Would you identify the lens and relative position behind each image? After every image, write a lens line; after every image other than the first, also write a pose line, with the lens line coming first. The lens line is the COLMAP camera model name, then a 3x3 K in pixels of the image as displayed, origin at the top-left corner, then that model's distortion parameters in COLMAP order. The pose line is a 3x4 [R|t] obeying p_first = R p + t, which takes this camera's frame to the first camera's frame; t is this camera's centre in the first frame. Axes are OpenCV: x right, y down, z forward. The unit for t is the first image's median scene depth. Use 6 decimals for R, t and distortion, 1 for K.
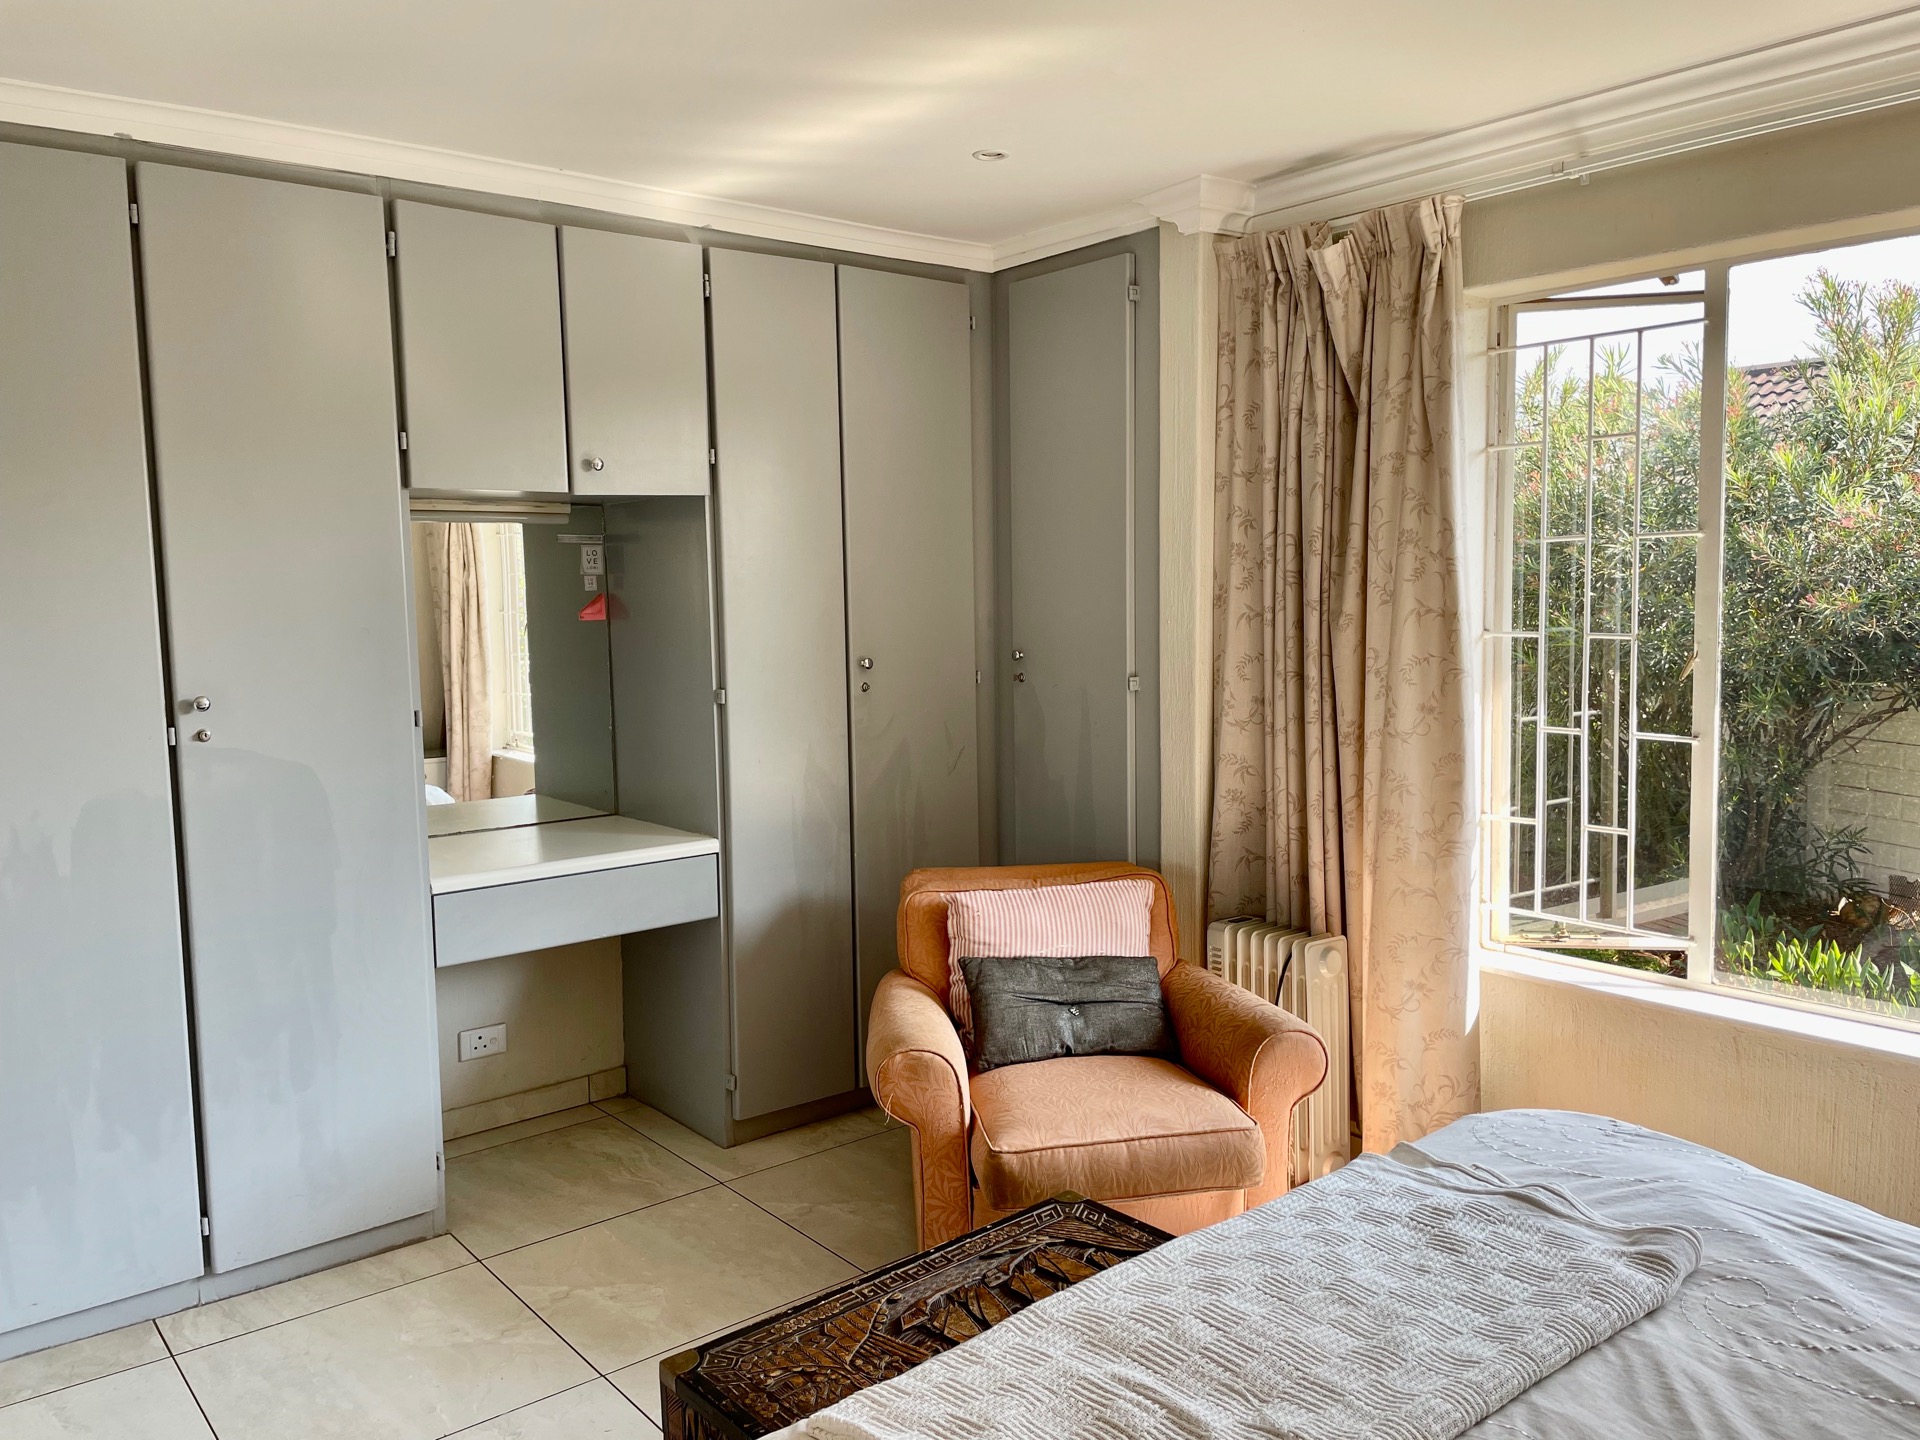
lens RADIAL K [[1436.9, 0, 958.0], [0, 1436.9, 728.6], [0, 0, 1]] dist [0.102927, -0.139808]
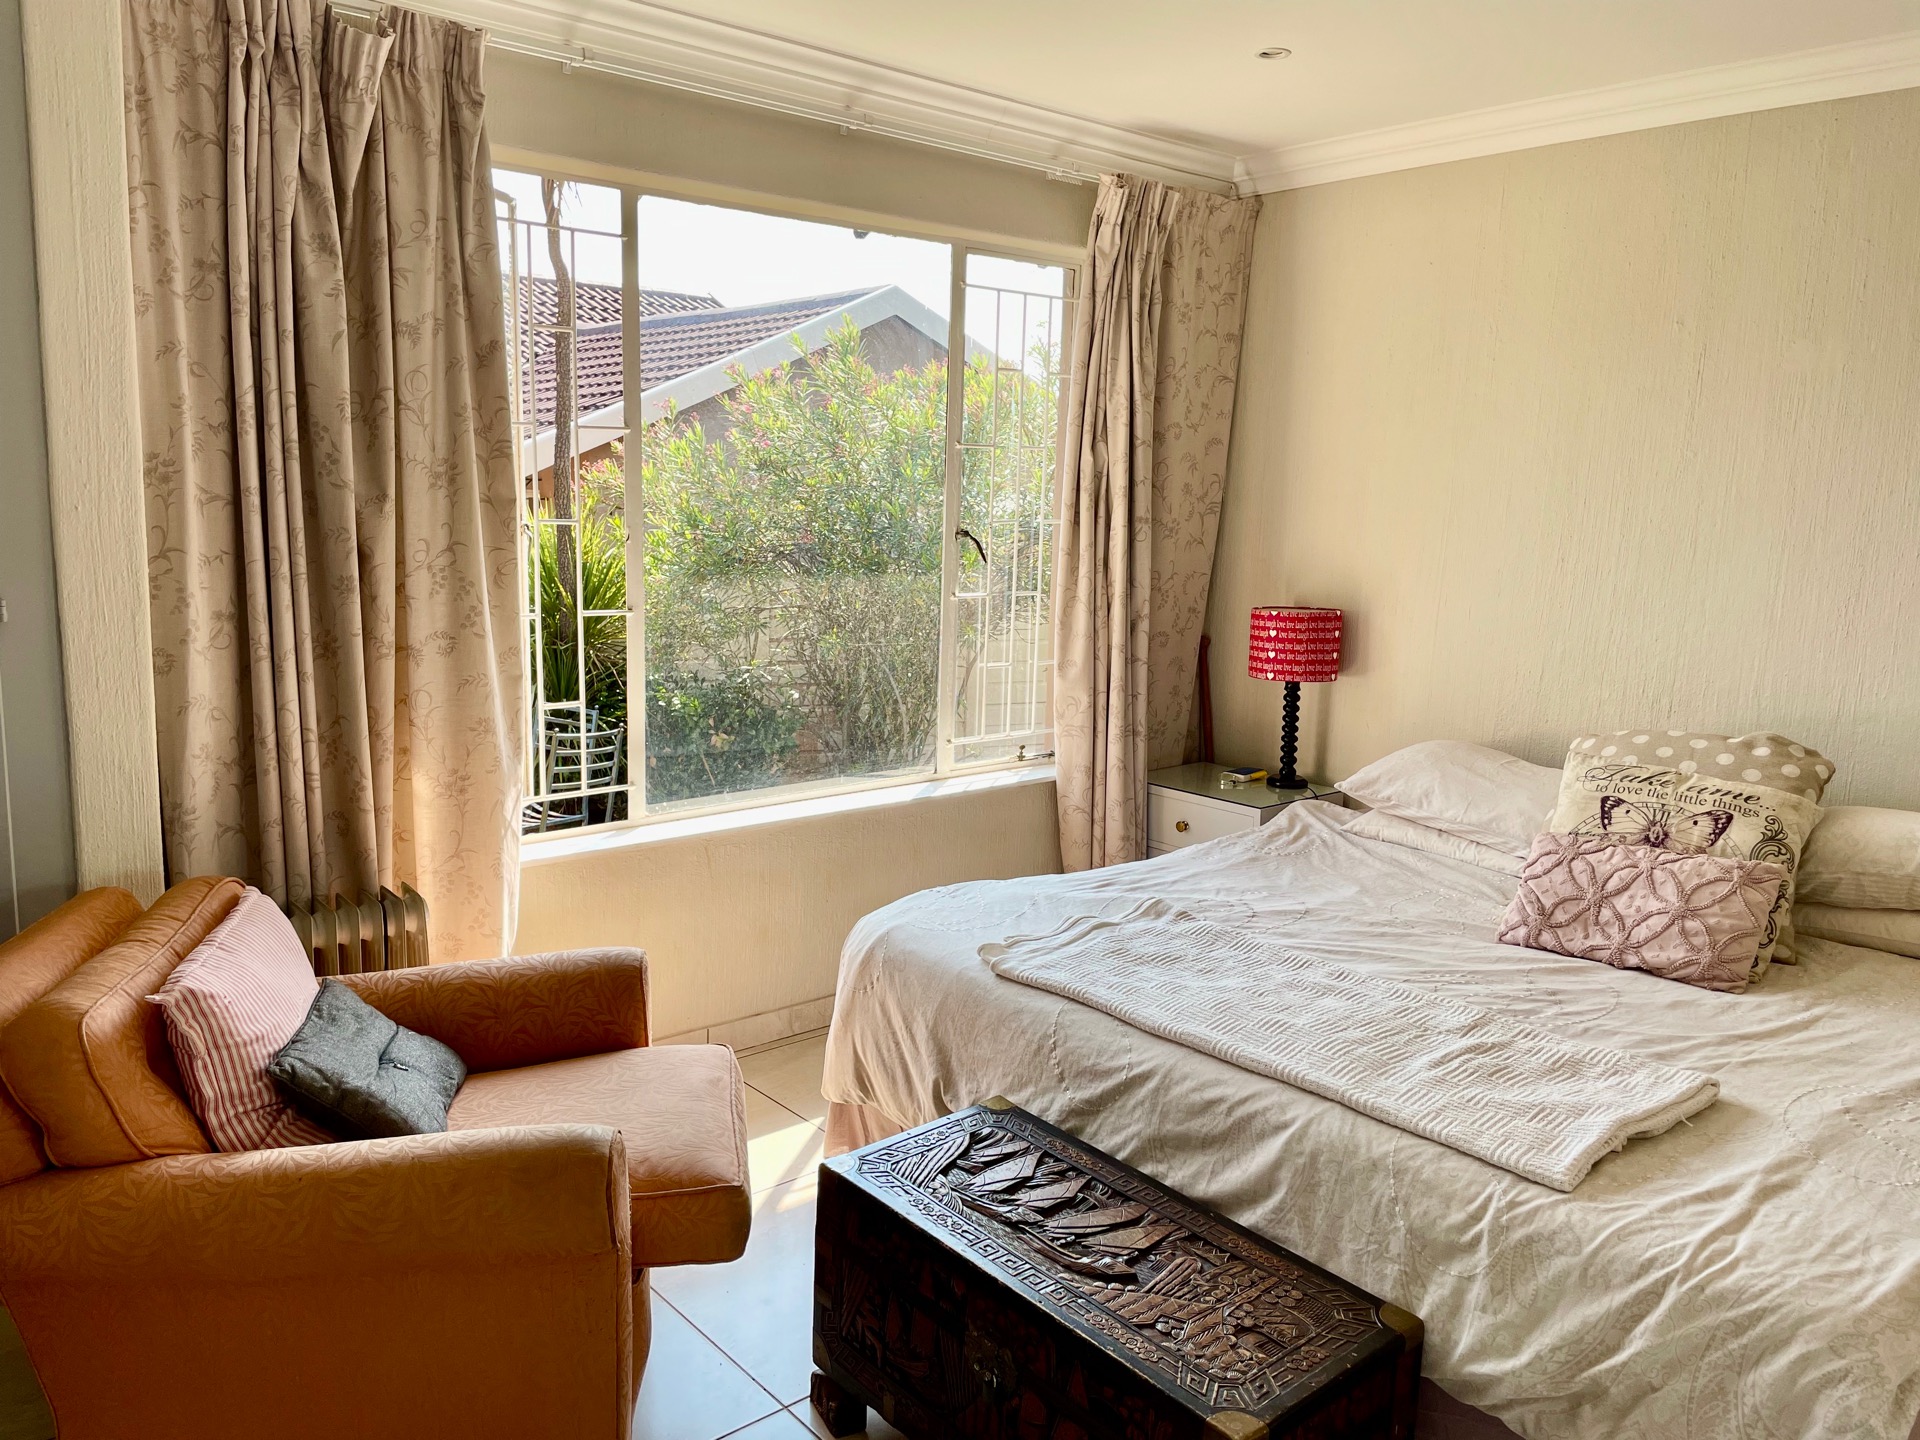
lens RADIAL K [[1436.9, 0, 958.0], [0, 1436.9, 728.6], [0, 0, 1]] dist [0.102927, -0.139808]
pose [[-0.025625, -0.164902, 0.985977, -0.897931], [0.061340, 0.984183, 0.166196, -0.105032], [-0.997788, 0.064738, -0.015104, 1.061906]]
